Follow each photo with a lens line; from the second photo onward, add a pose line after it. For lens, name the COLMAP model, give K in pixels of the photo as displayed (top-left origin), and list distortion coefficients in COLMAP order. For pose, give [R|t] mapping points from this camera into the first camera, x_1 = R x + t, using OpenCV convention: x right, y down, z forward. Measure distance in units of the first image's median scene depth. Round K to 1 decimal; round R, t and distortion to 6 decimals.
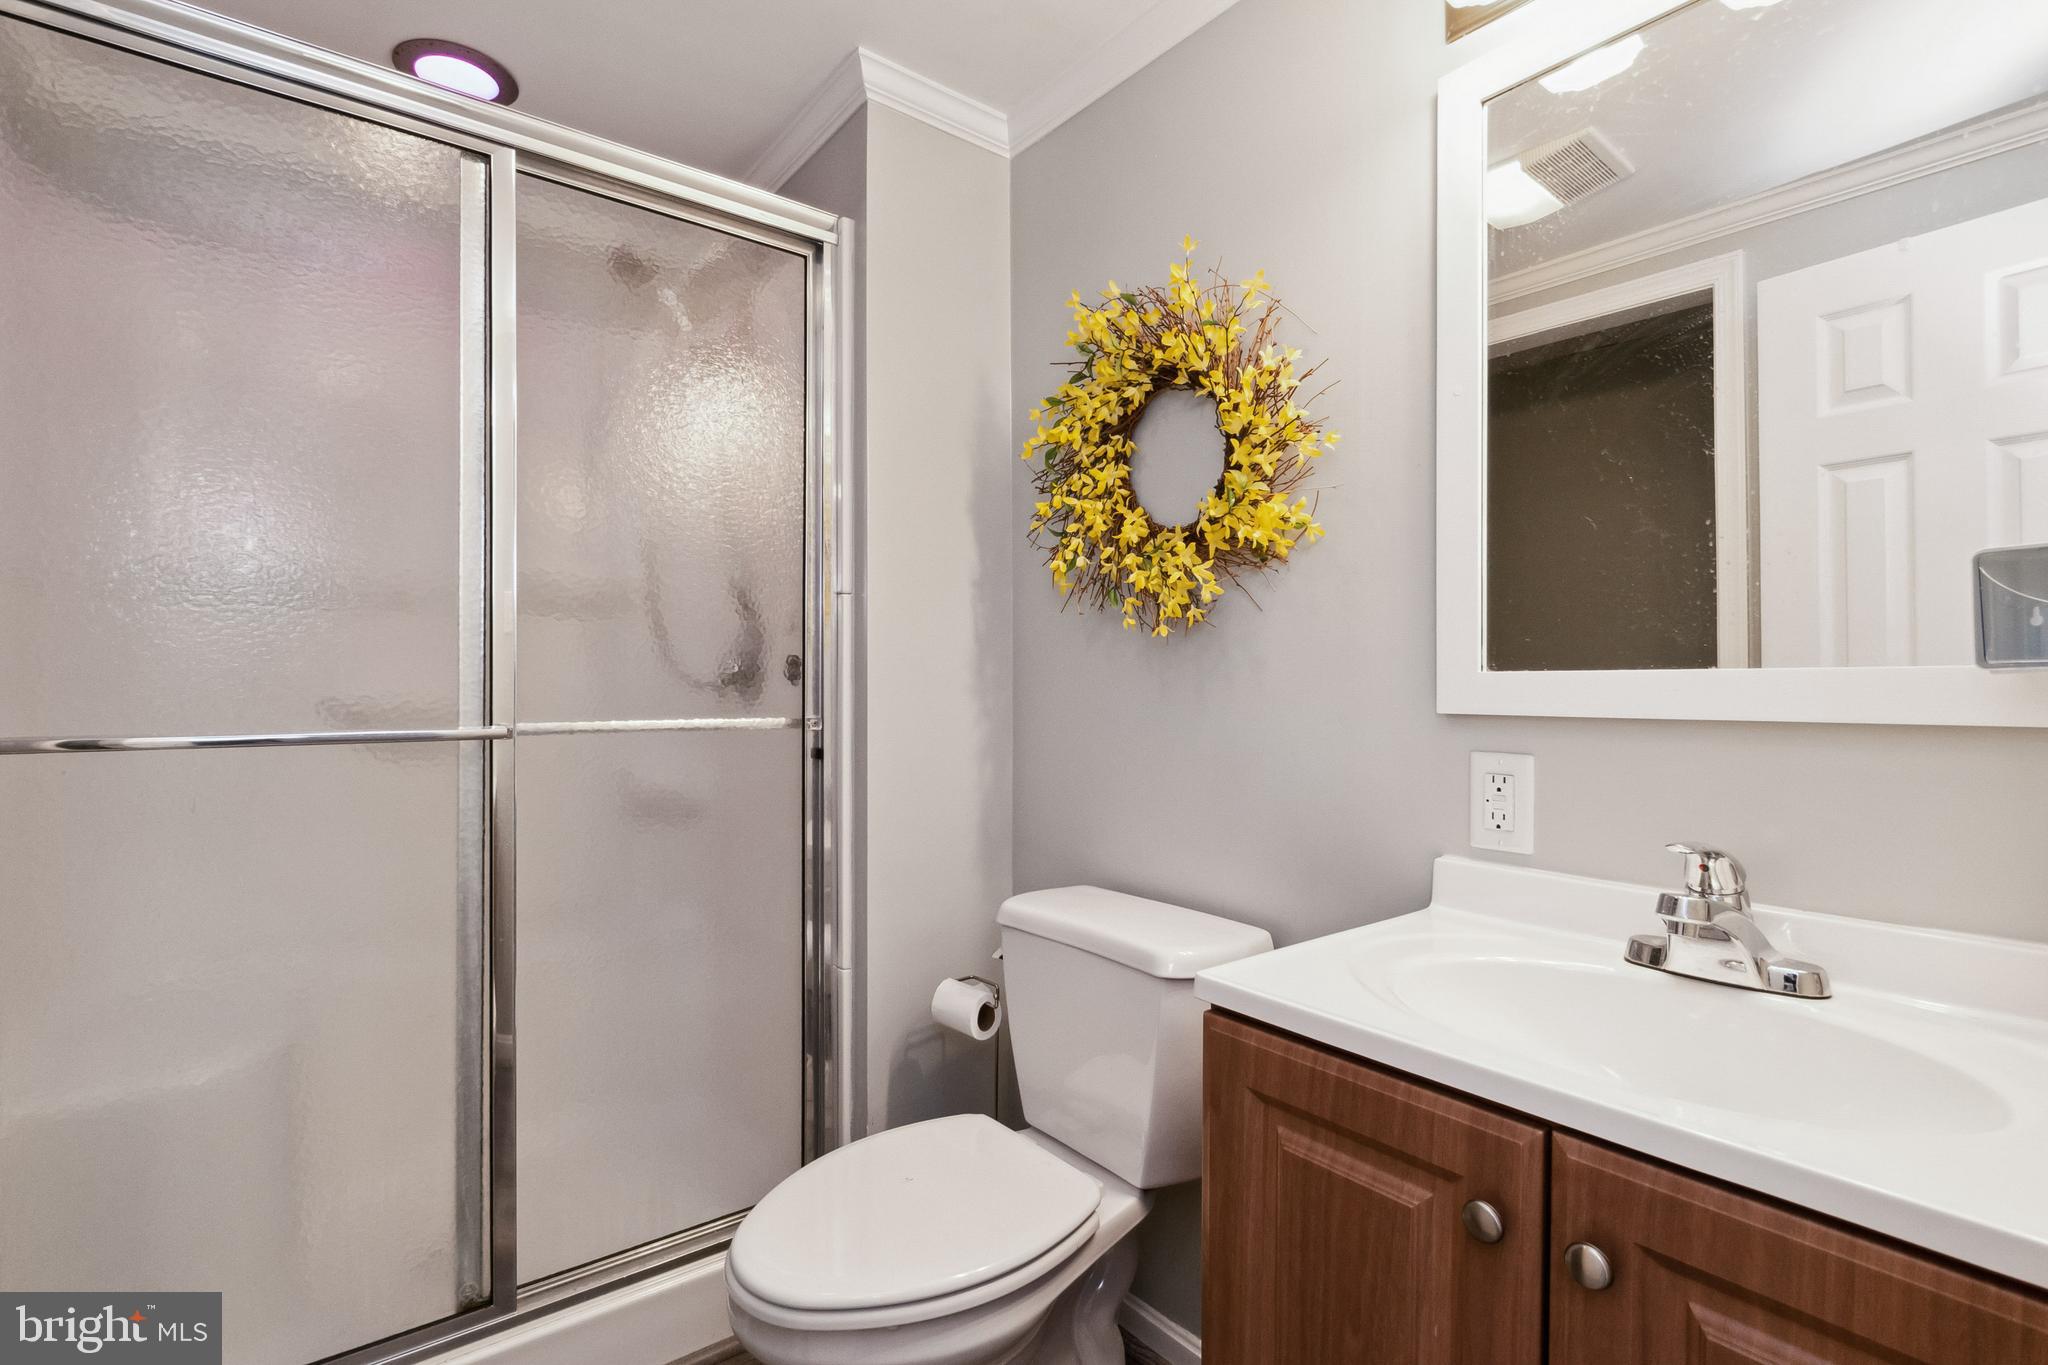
lens RADIAL K [[955.3, 0, 1003.3], [0, 955.3, 696.5], [0, 0, 1]] dist [0.003695, -0.000049]
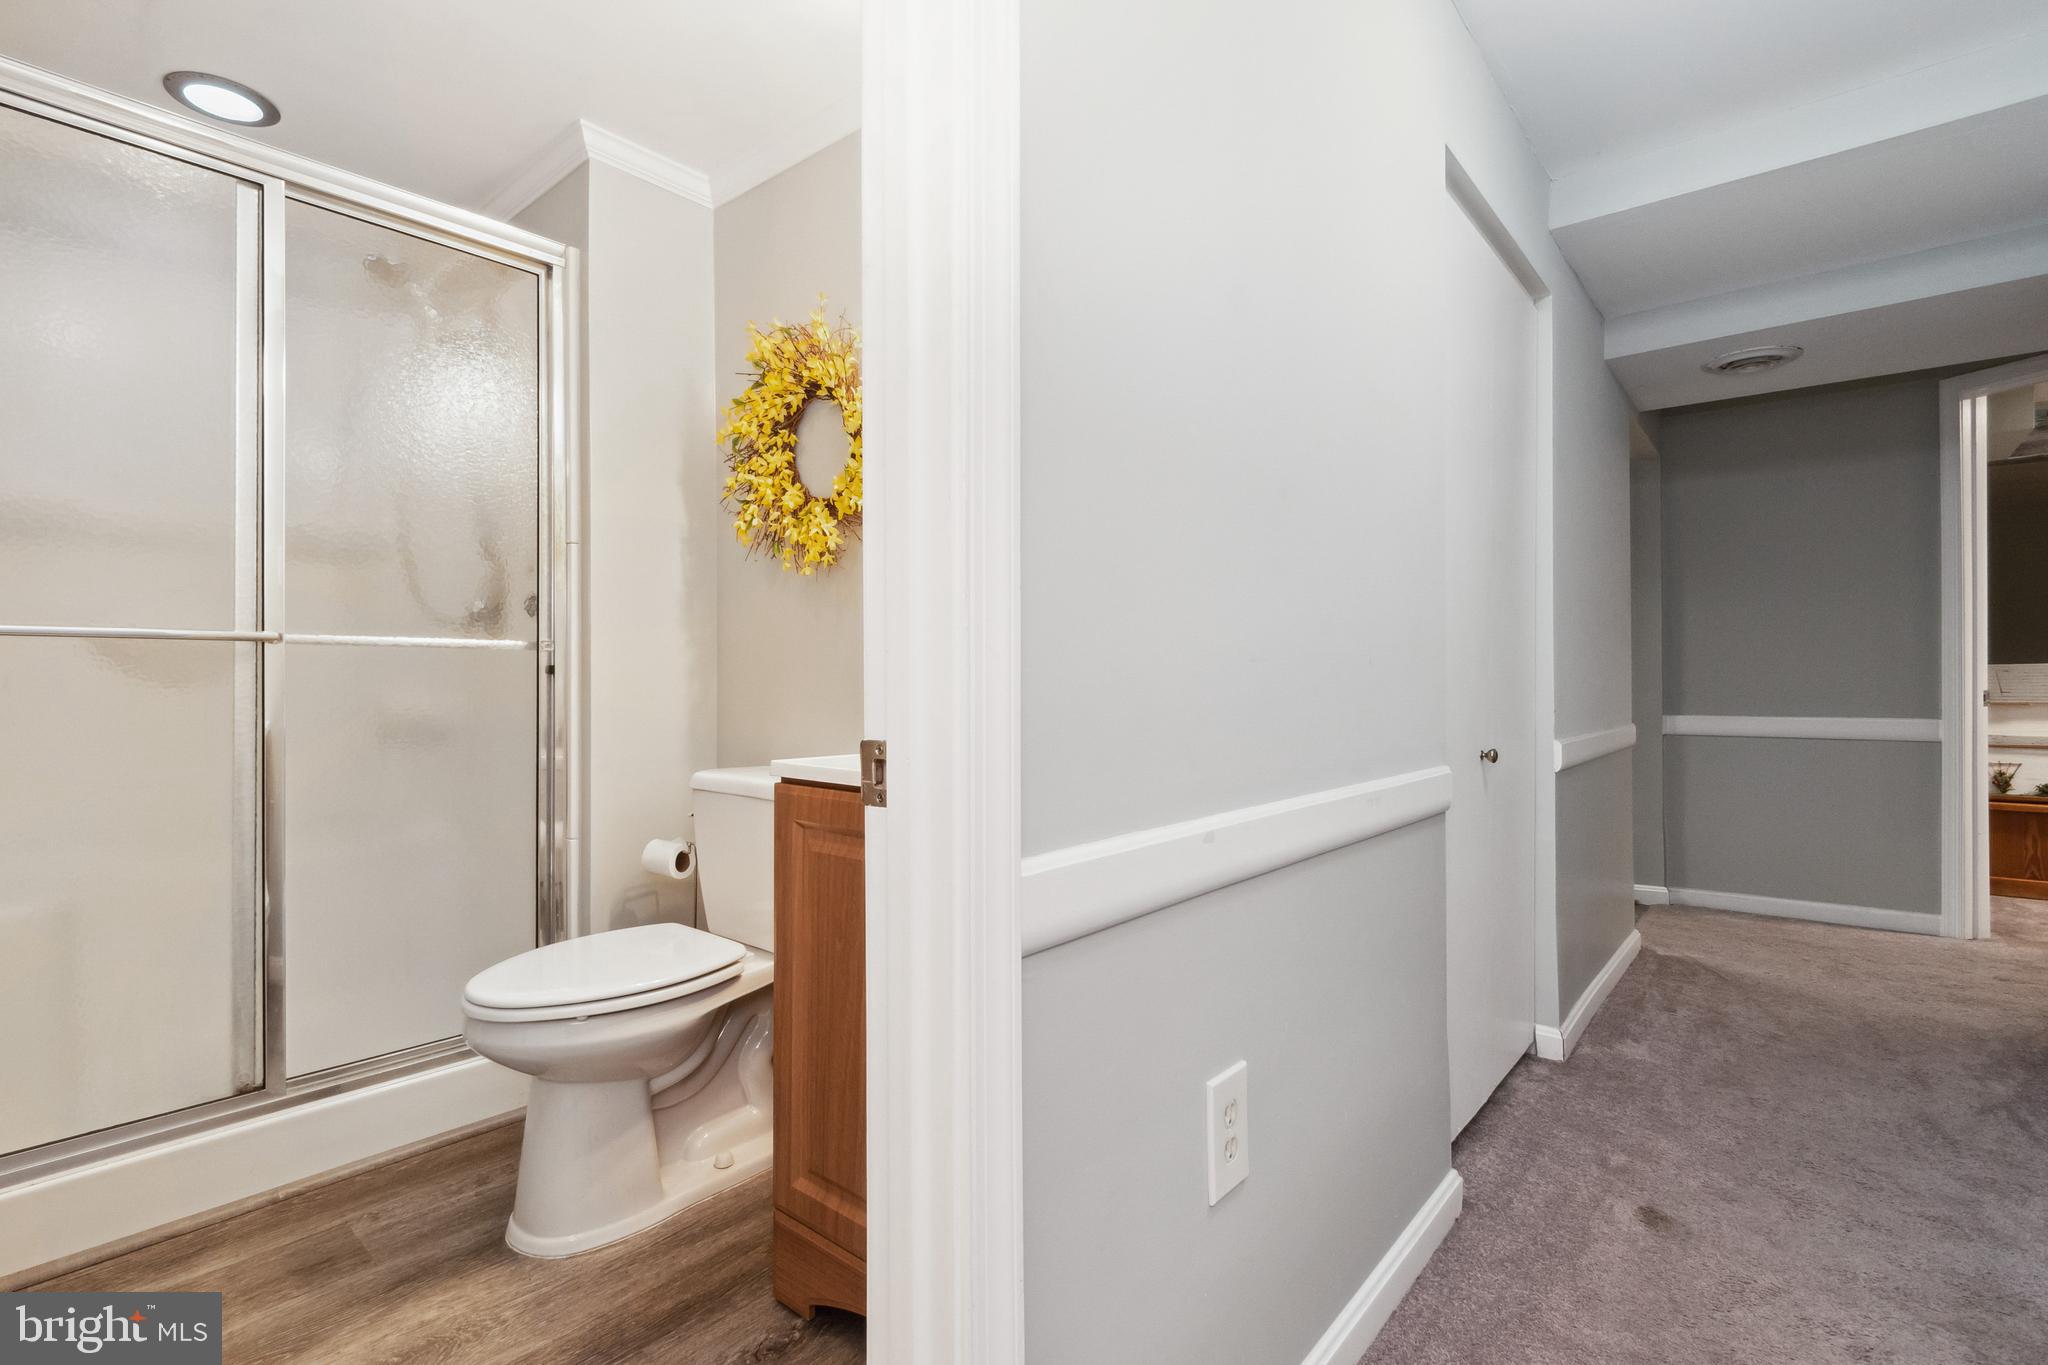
lens RADIAL K [[955.3, 0, 1003.3], [0, 955.3, 696.5], [0, 0, 1]] dist [0.003695, -0.000049]
pose [[0.979642, -0.001361, 0.200746, 0.151892], [0.001081, 0.999998, 0.001503, 0.103099], [-0.200748, -0.001255, 0.979642, -0.391030]]
